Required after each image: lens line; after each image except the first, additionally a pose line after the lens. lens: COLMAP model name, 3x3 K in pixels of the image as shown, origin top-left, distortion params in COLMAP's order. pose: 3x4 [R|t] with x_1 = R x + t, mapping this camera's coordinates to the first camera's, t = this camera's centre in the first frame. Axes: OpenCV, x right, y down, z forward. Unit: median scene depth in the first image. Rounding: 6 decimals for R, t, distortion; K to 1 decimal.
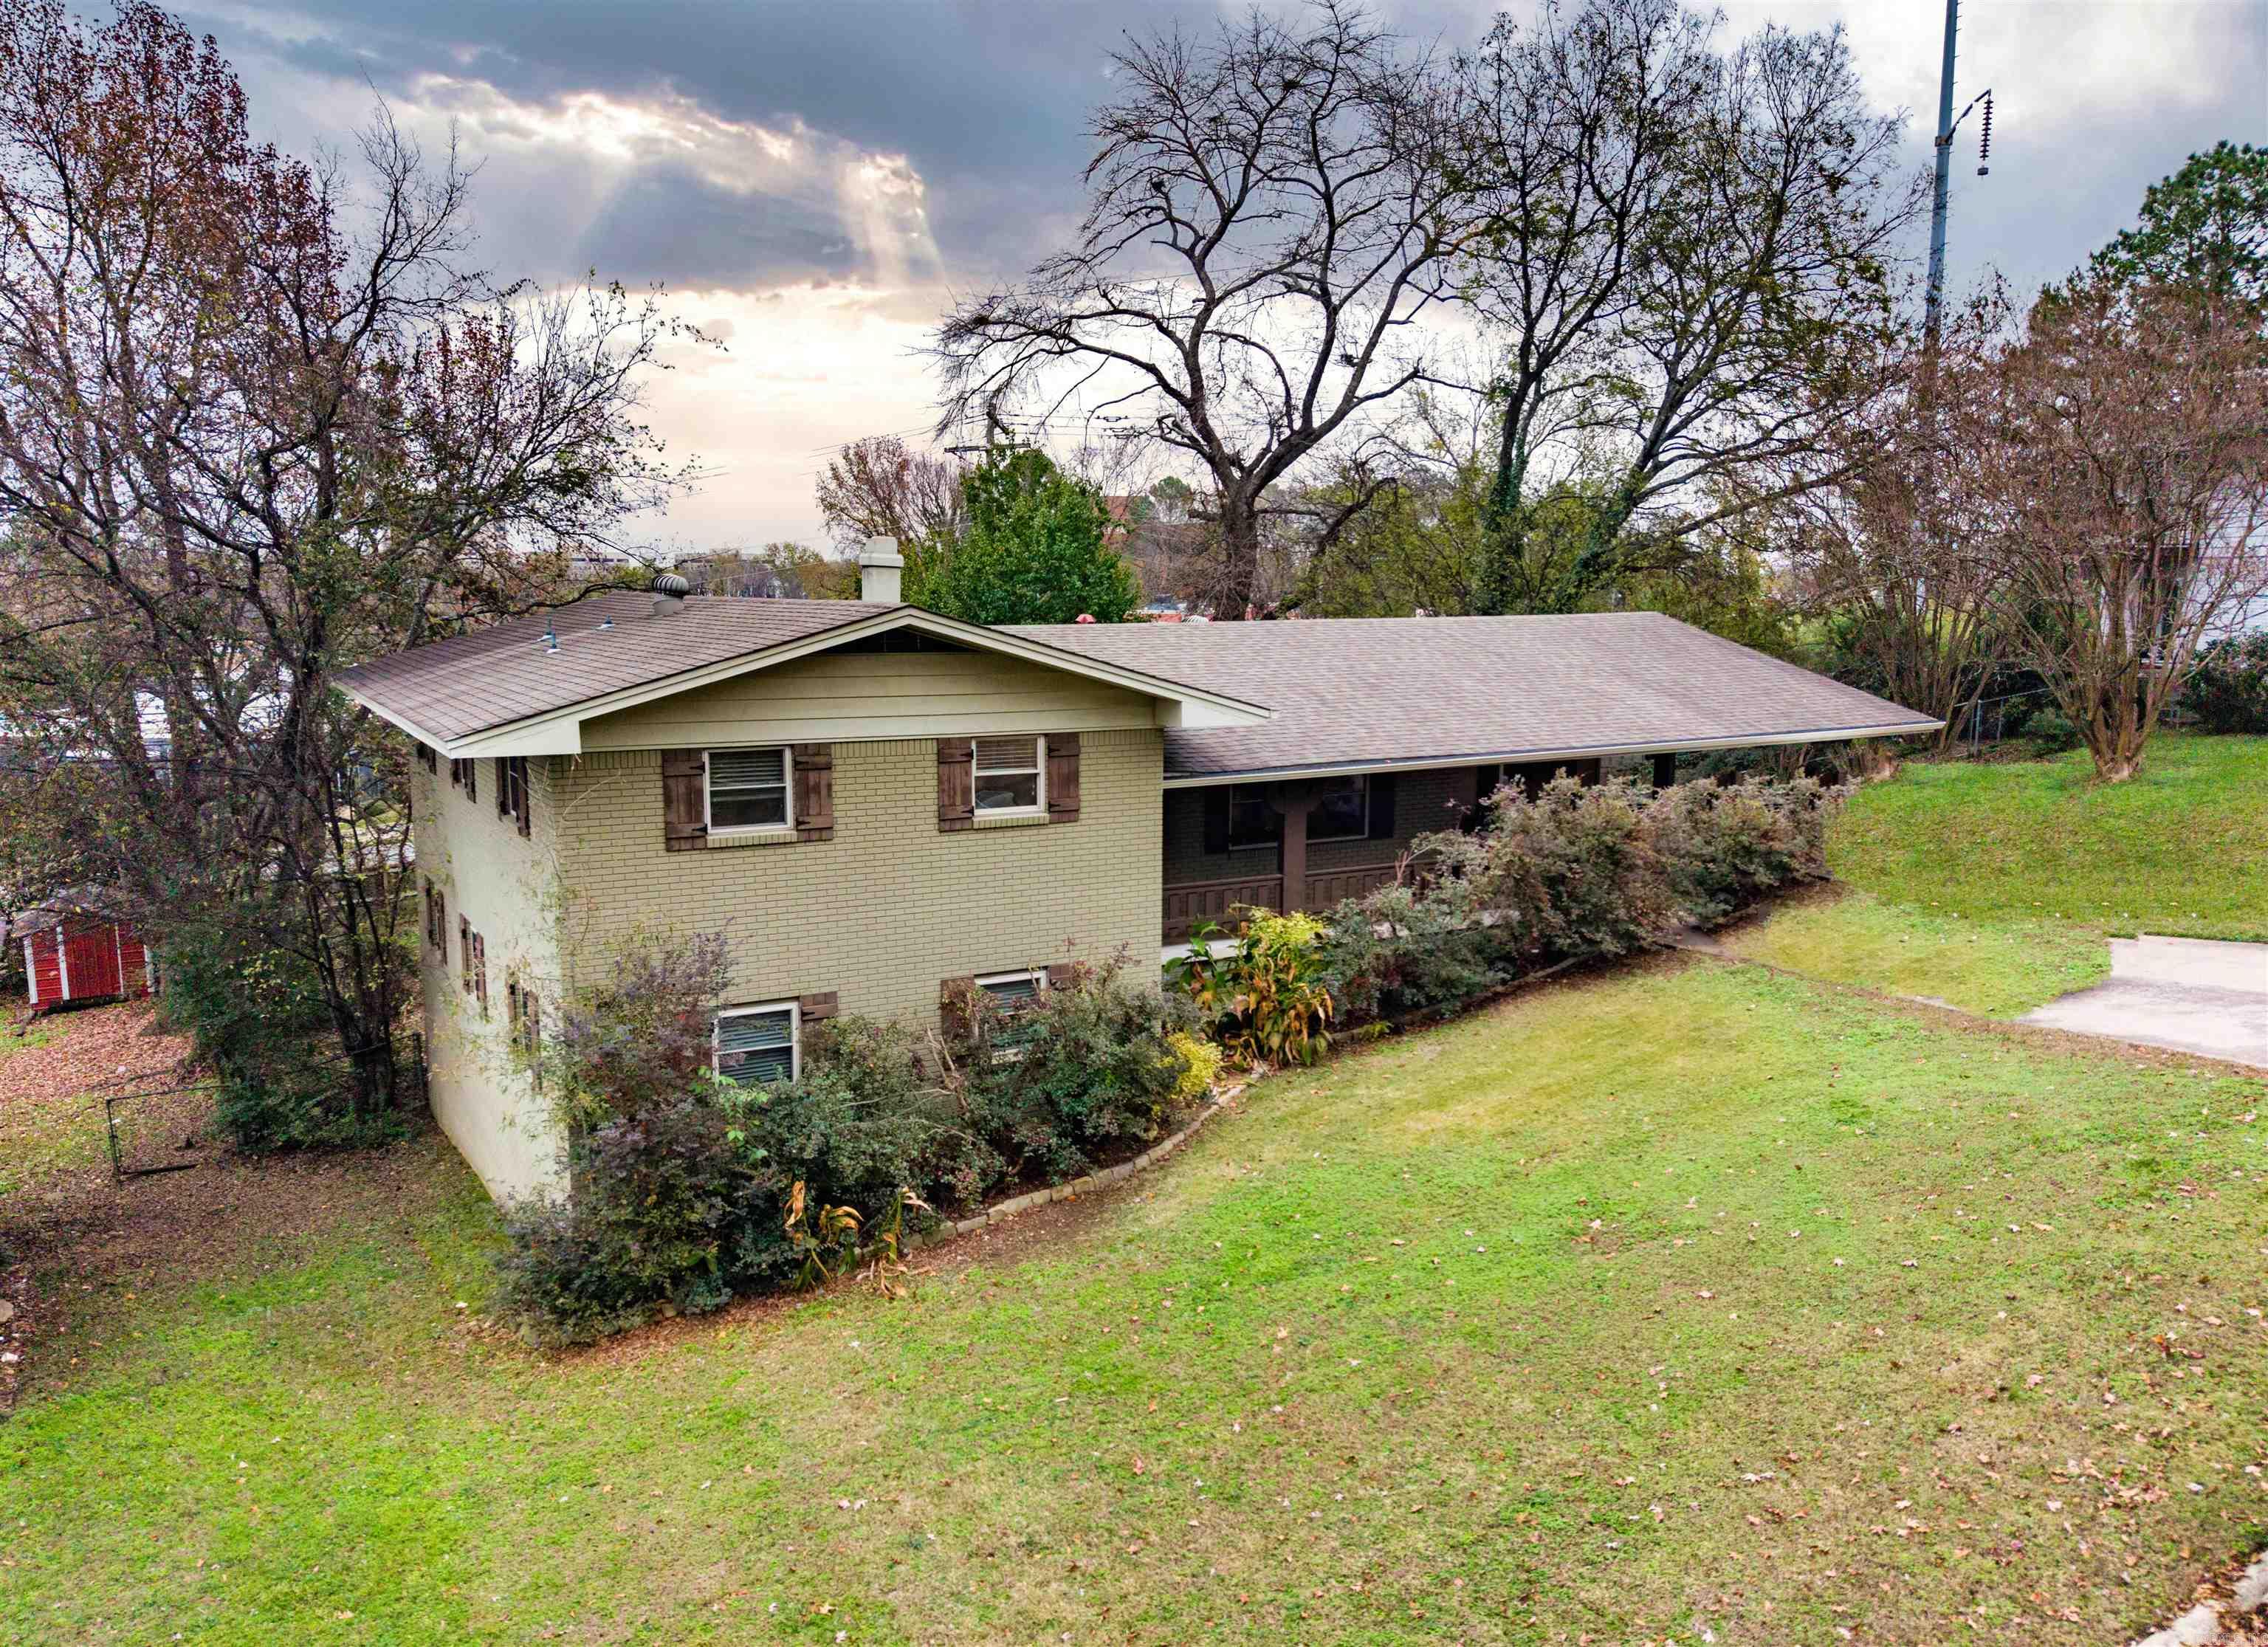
lens RADIAL K [[1681.8, 0, 1136.3], [0, 1681.8, 818.0], [0, 0, 1]] dist [0.010807, -0.014958]
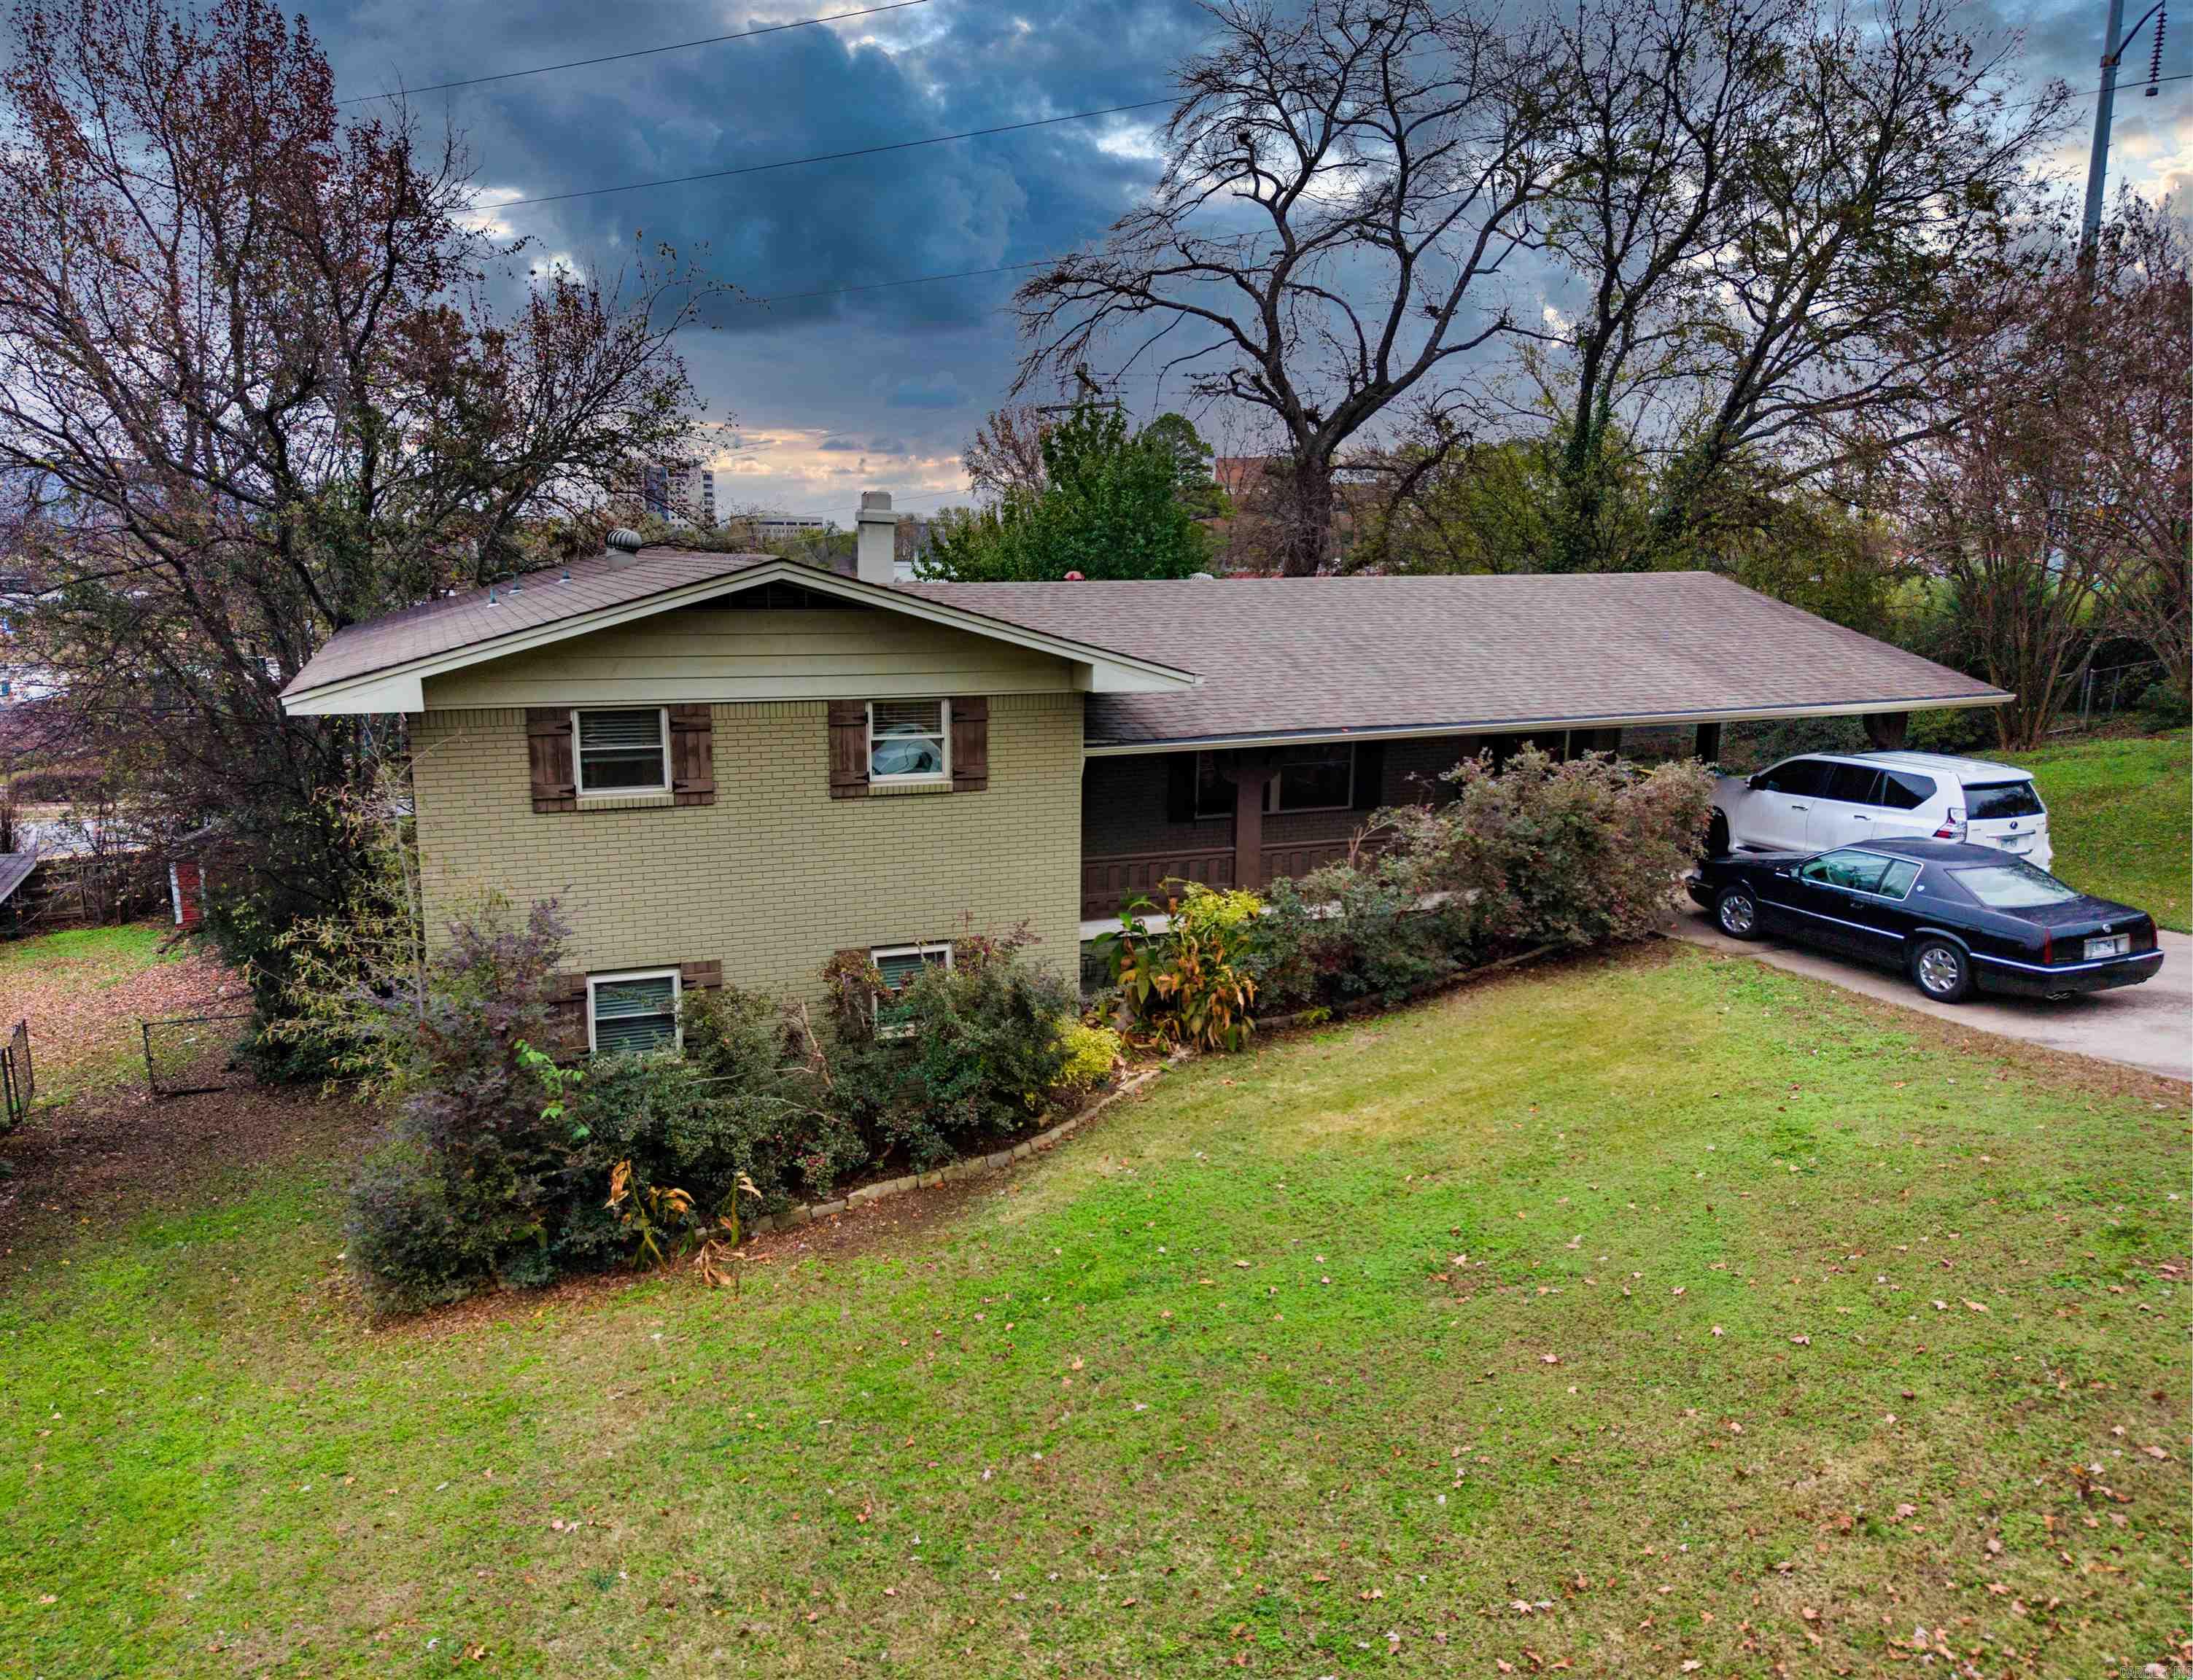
lens RADIAL K [[1568.4, 0, 1086.5], [0, 1568.4, 846.1], [0, 0, 1]] dist [0.004357, -0.003873]
pose [[0.989901, 0.027722, -0.139026, 0.152661], [-0.020543, 0.998393, 0.052812, -0.014479], [0.140267, -0.049423, 0.988879, 0.131791]]
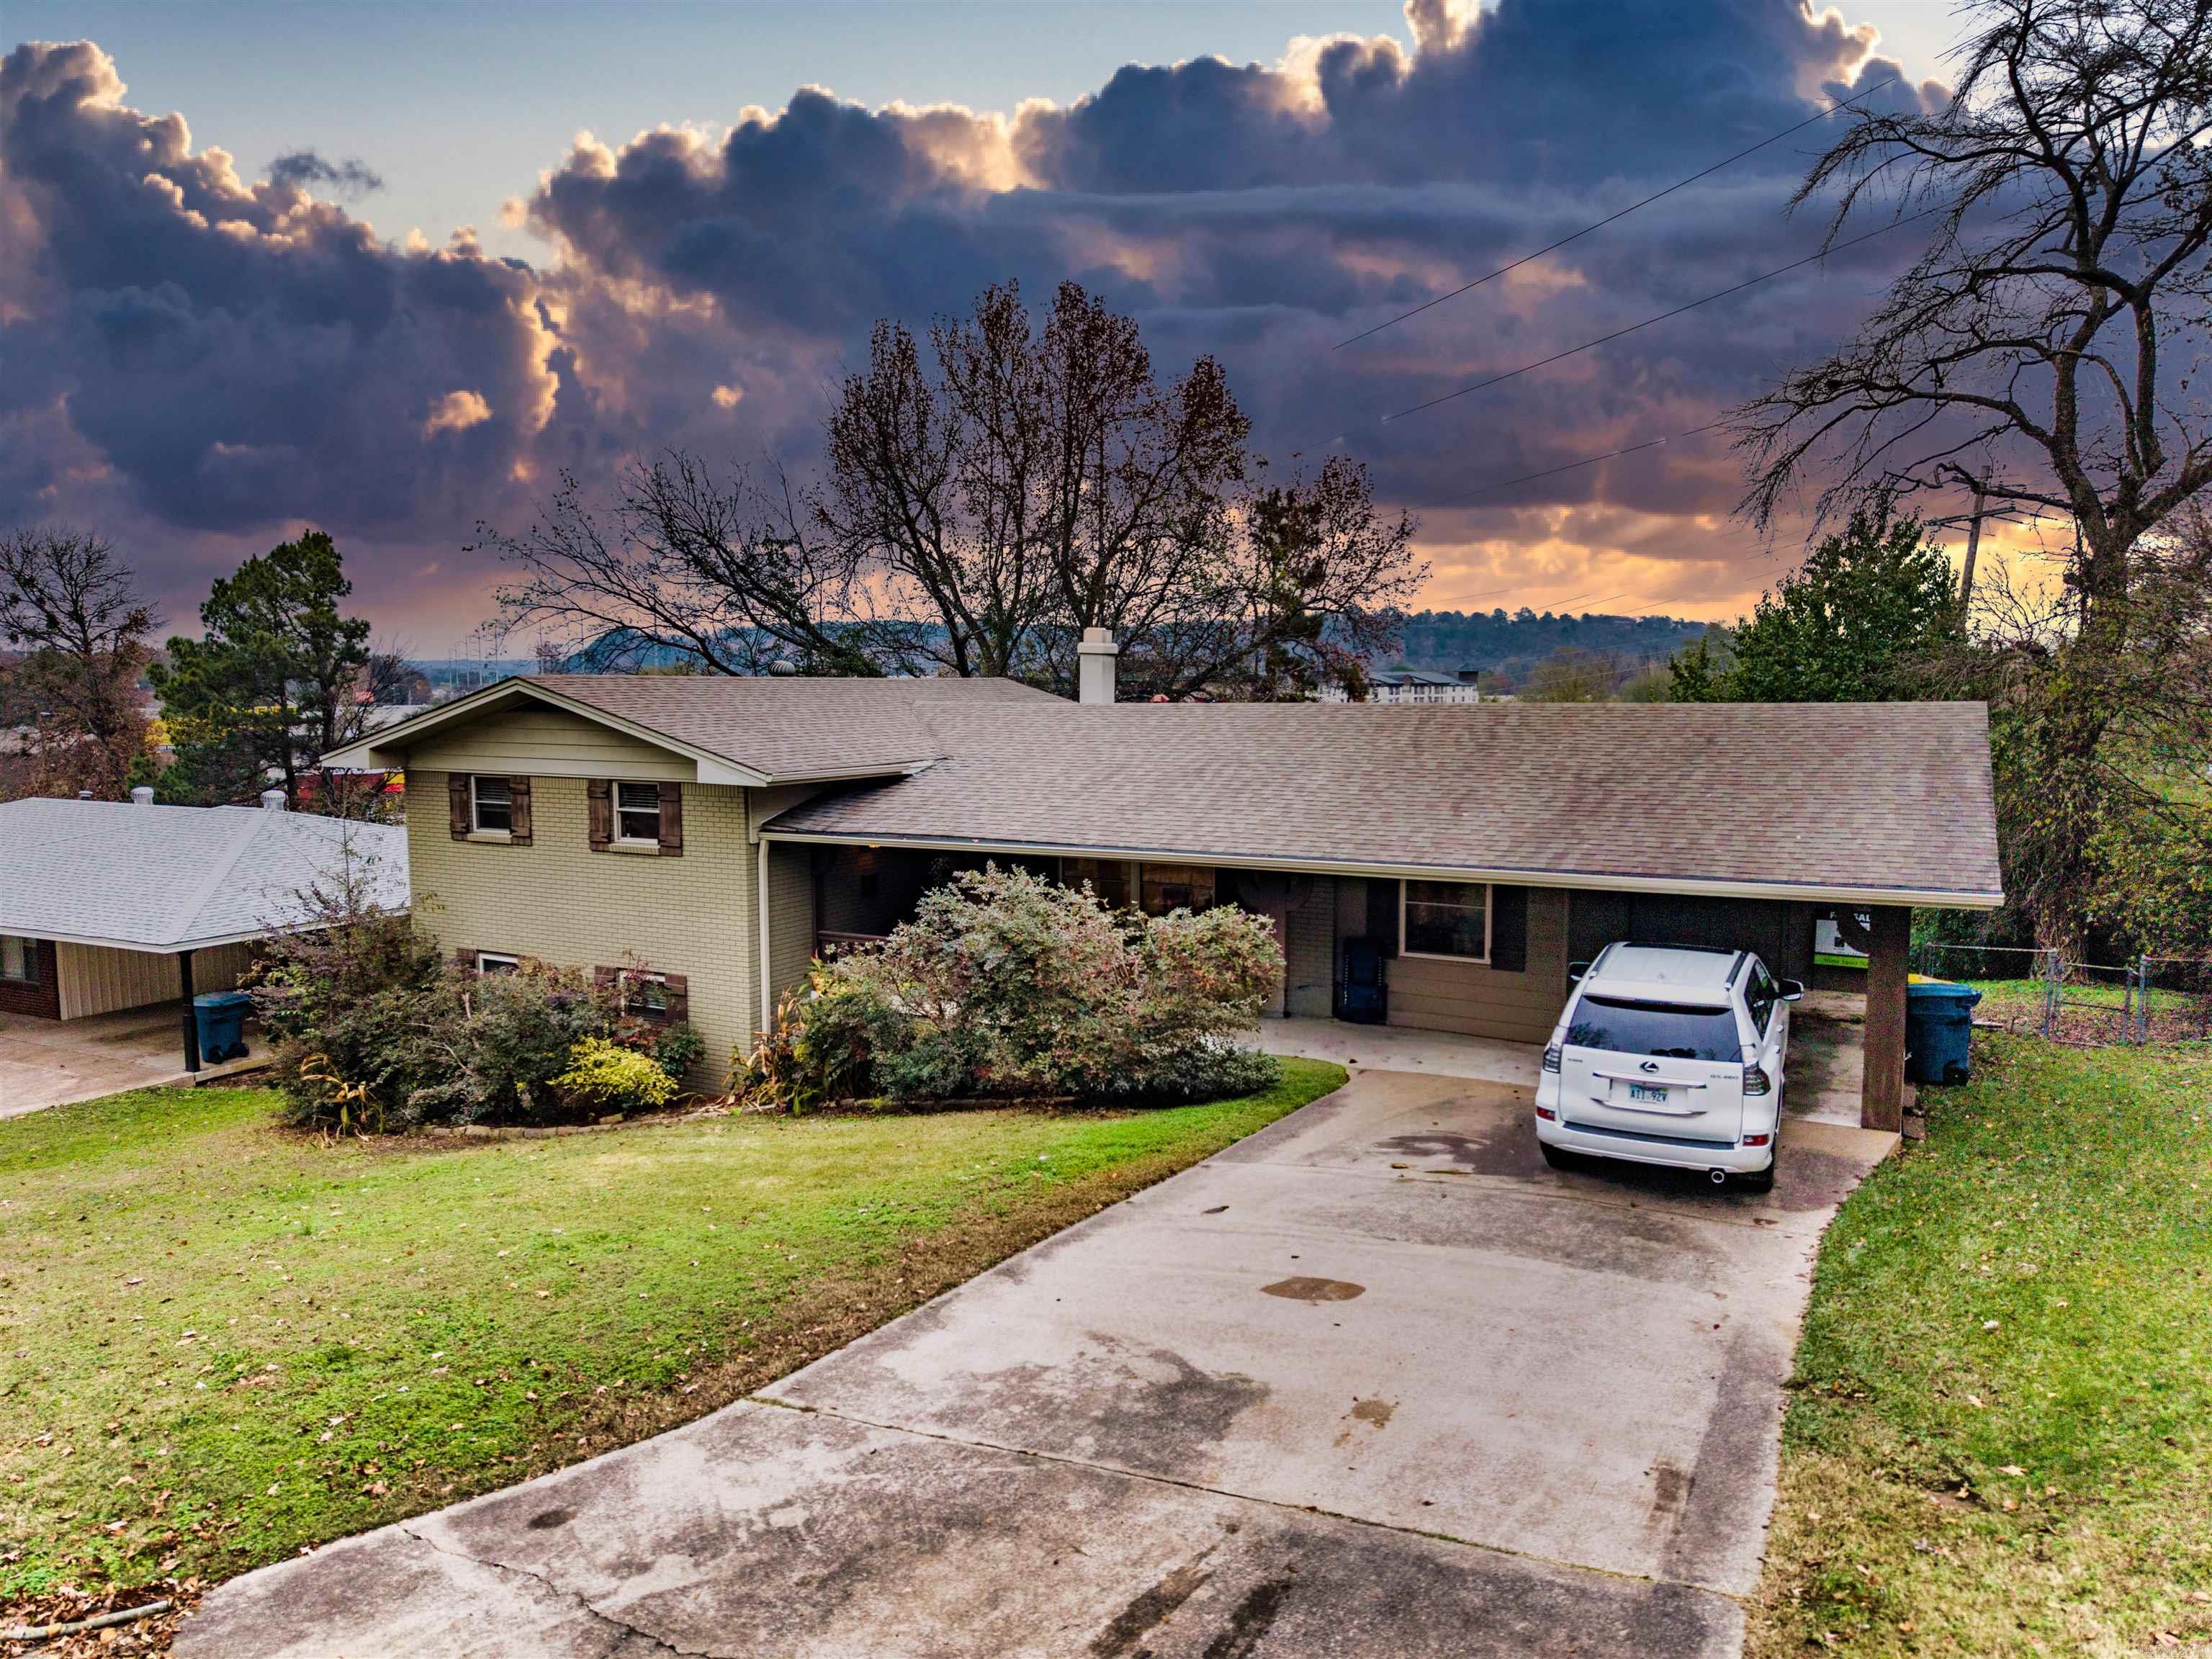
lens RADIAL K [[1522.9, 0, 1106.1], [0, 1522.9, 826.8], [0, 0, 1]] dist [-0.003922, -0.000534]
pose [[0.531277, 0.078315, -0.843571, 1.089932], [-0.118017, 0.992851, 0.017847, -0.078276], [0.838938, 0.090074, 0.536722, 0.698782]]
